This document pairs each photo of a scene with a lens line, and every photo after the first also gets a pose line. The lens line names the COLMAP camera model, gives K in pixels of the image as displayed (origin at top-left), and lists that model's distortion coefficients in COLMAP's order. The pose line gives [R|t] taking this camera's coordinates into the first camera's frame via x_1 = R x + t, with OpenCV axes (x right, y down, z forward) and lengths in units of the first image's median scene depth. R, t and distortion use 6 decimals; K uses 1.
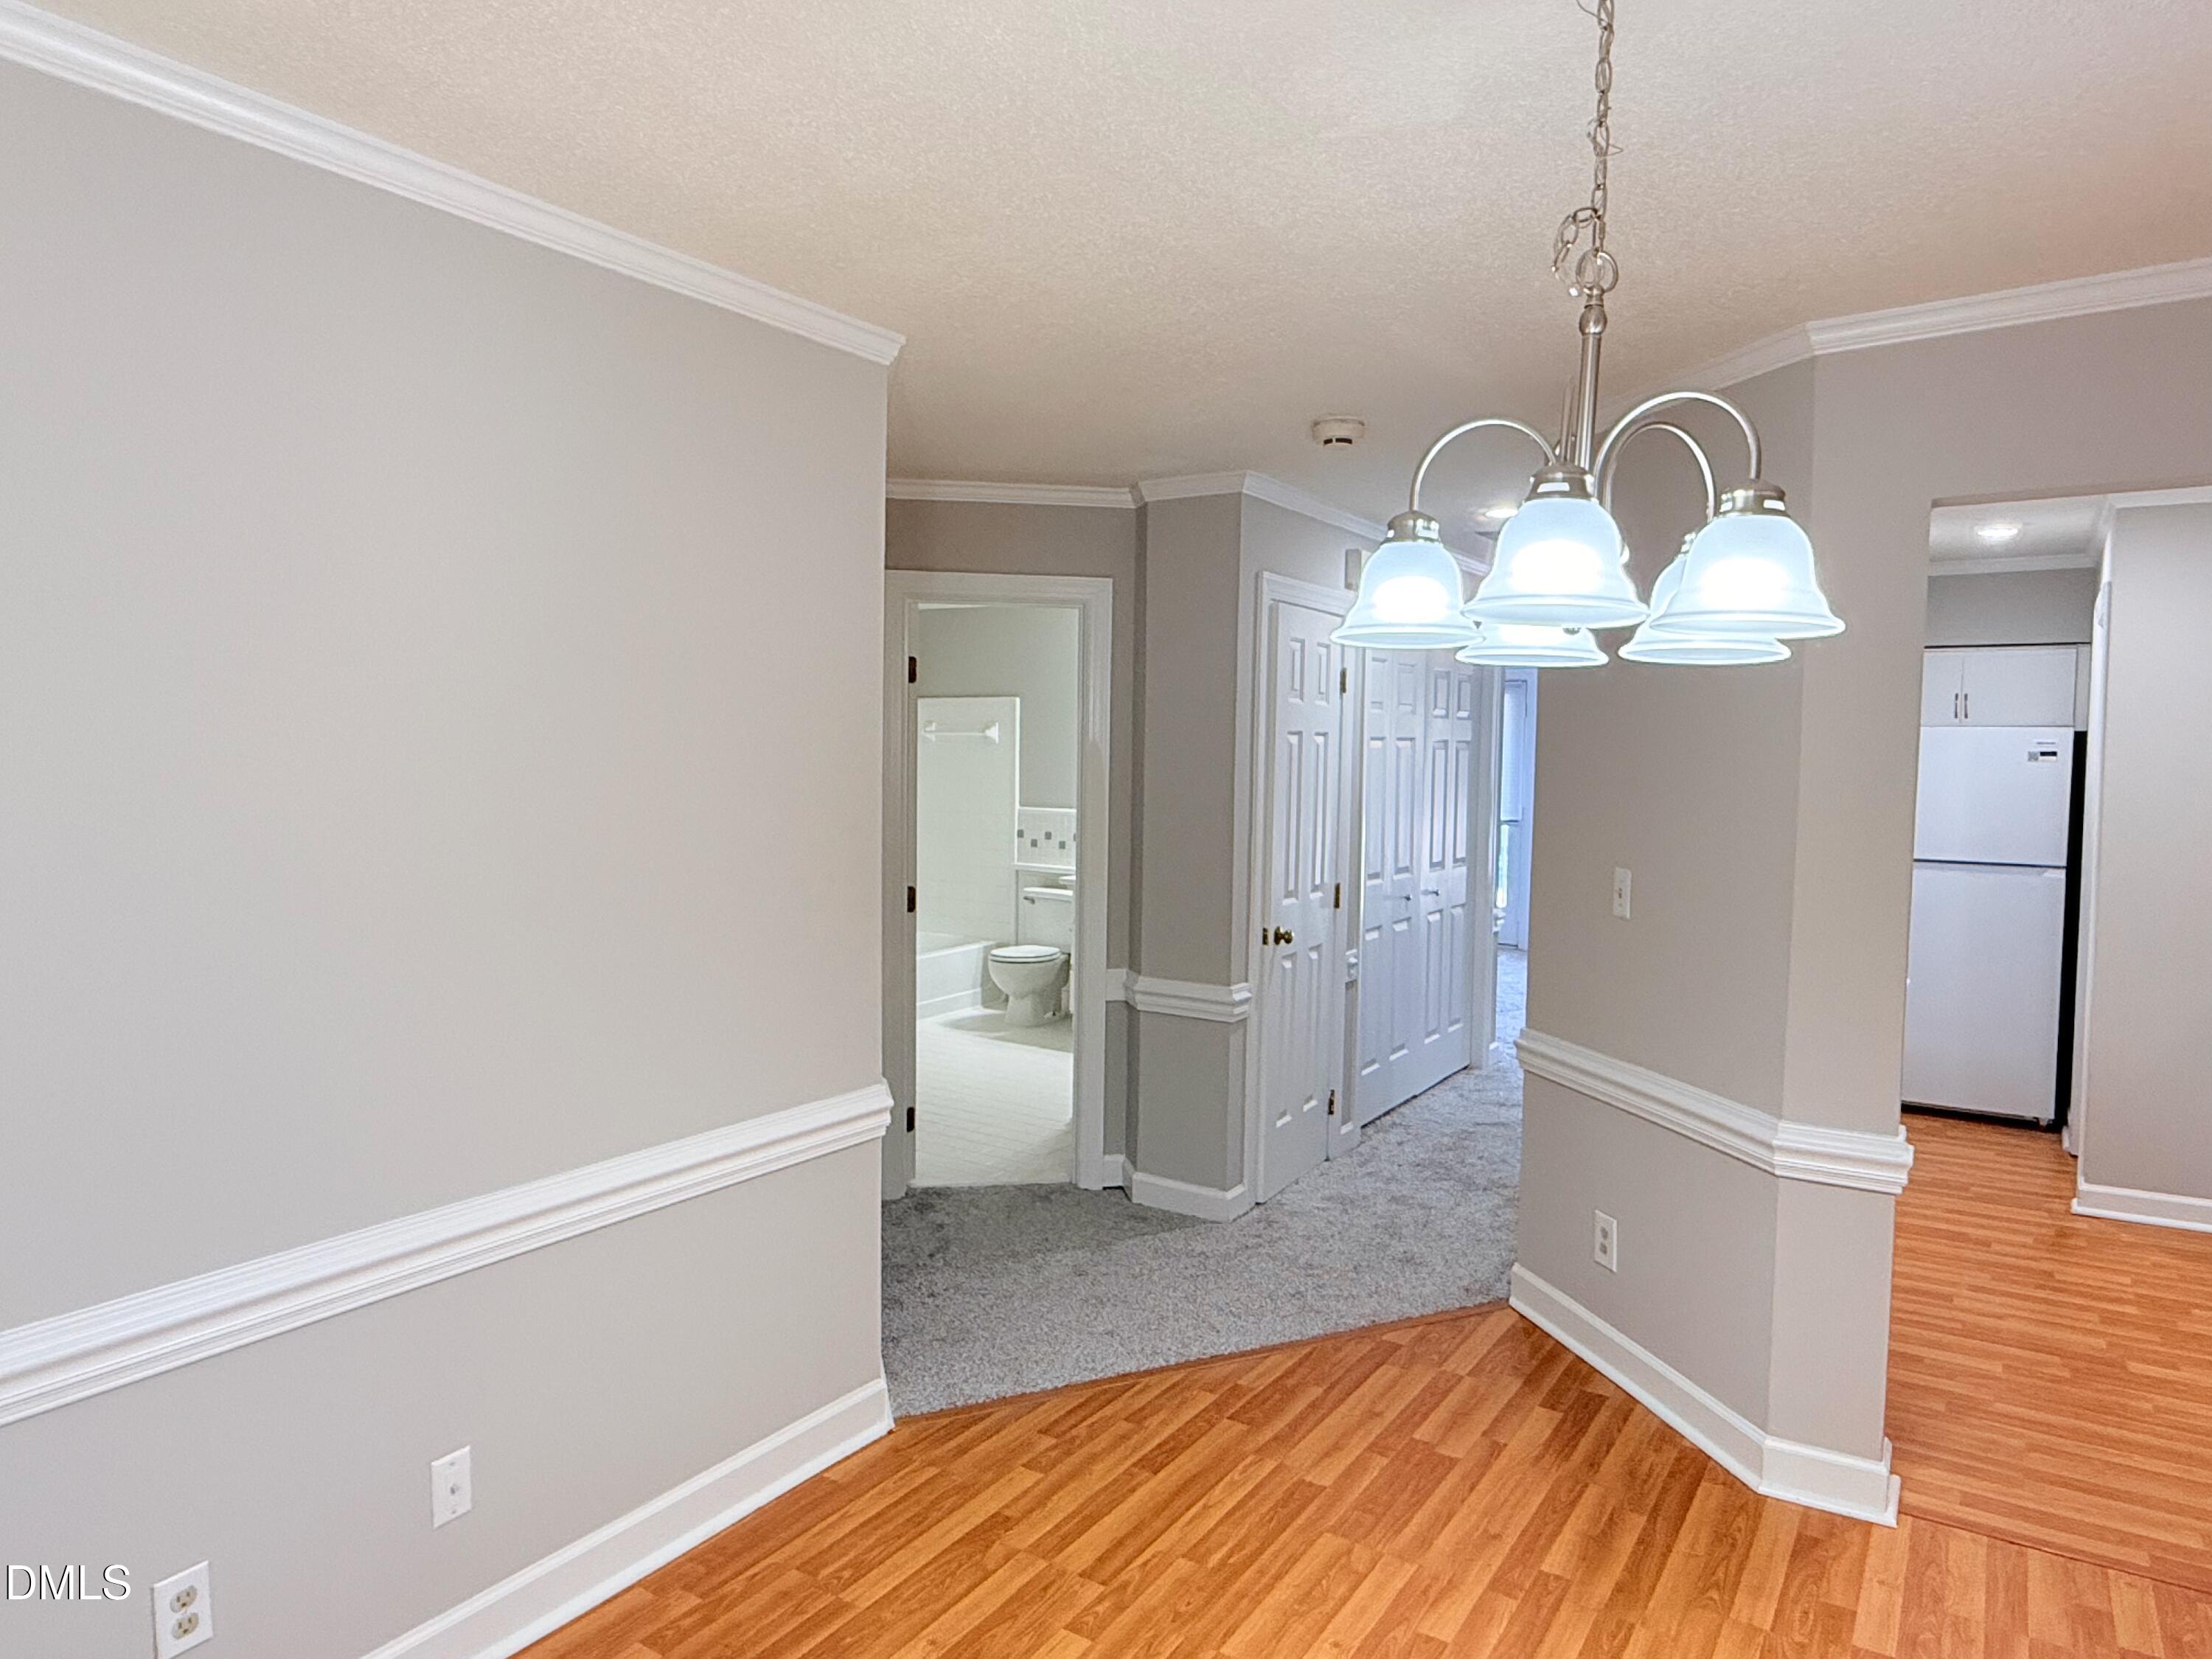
lens RADIAL K [[1386.1, 0, 1106.0], [0, 1386.1, 829.5], [0, 0, 1]] dist [0.007089, 0.000915]
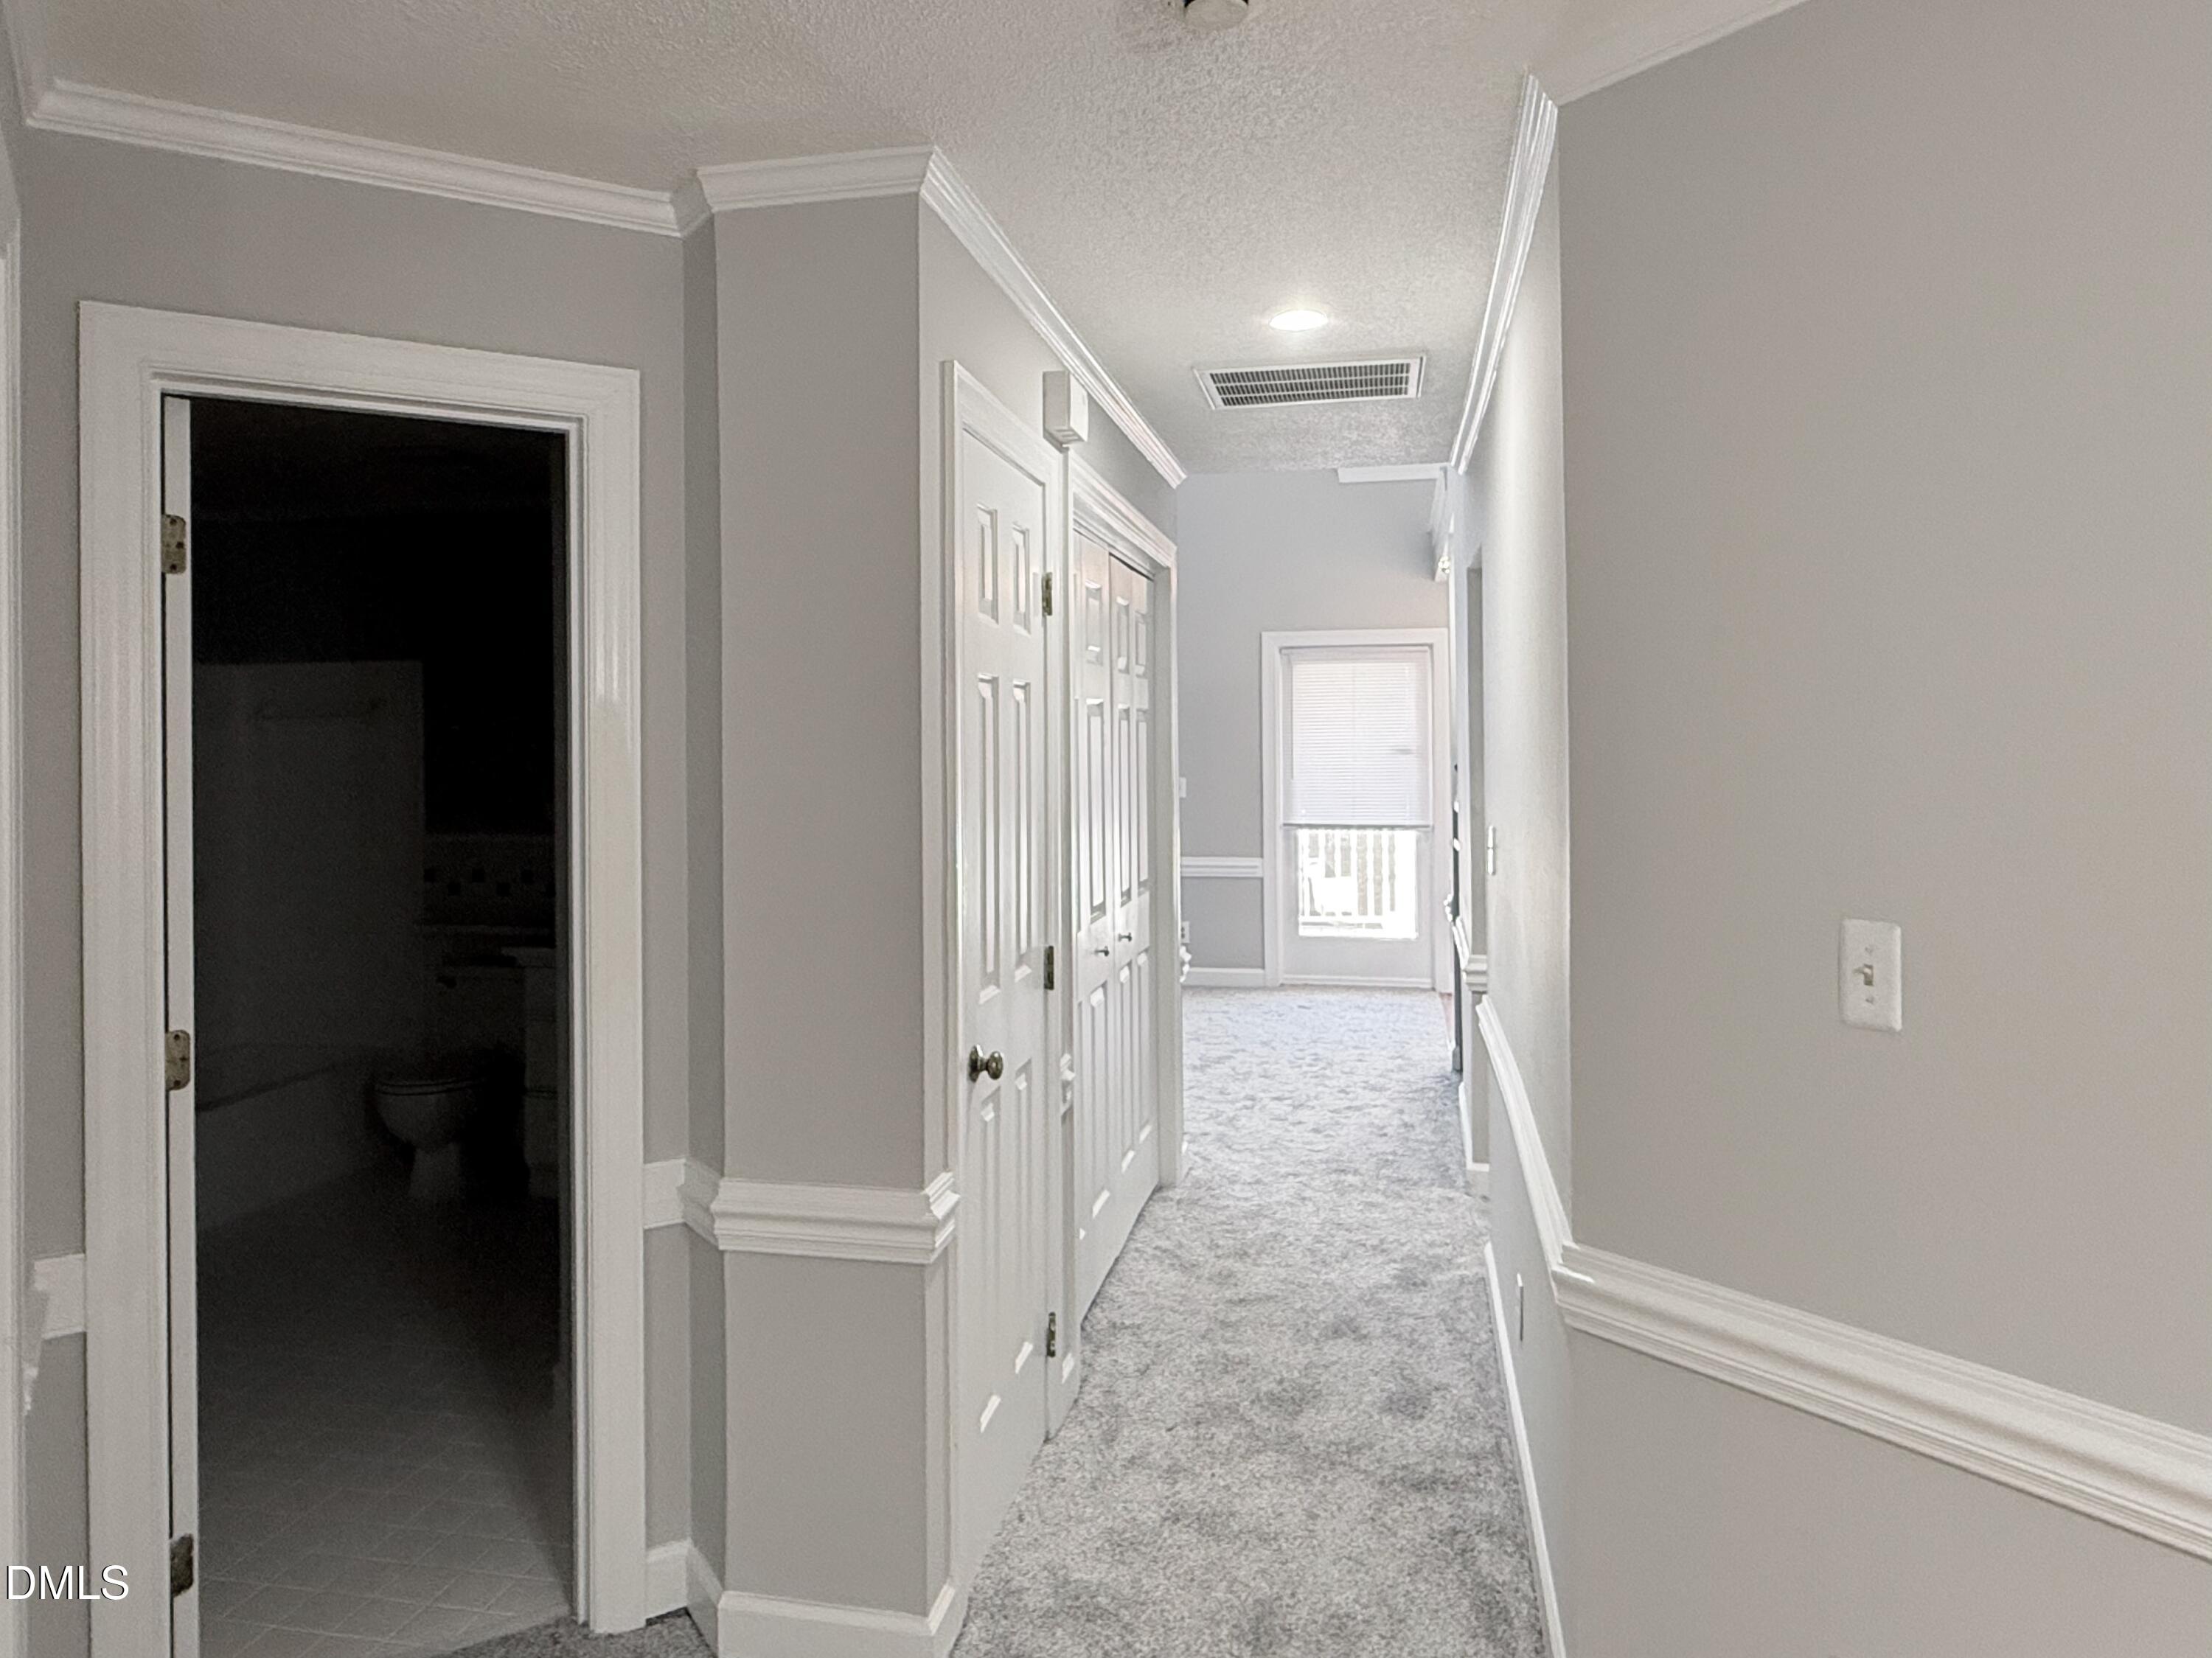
lens RADIAL K [[1478.4, 0, 1092.1], [0, 1478.4, 738.7], [0, 0, 1]] dist [-0.000682, -0.000800]
pose [[0.932692, -0.020871, 0.360069, -0.036349], [0.043801, 0.997490, -0.055640, -0.012721], [-0.358003, 0.067666, 0.931265, 0.443468]]
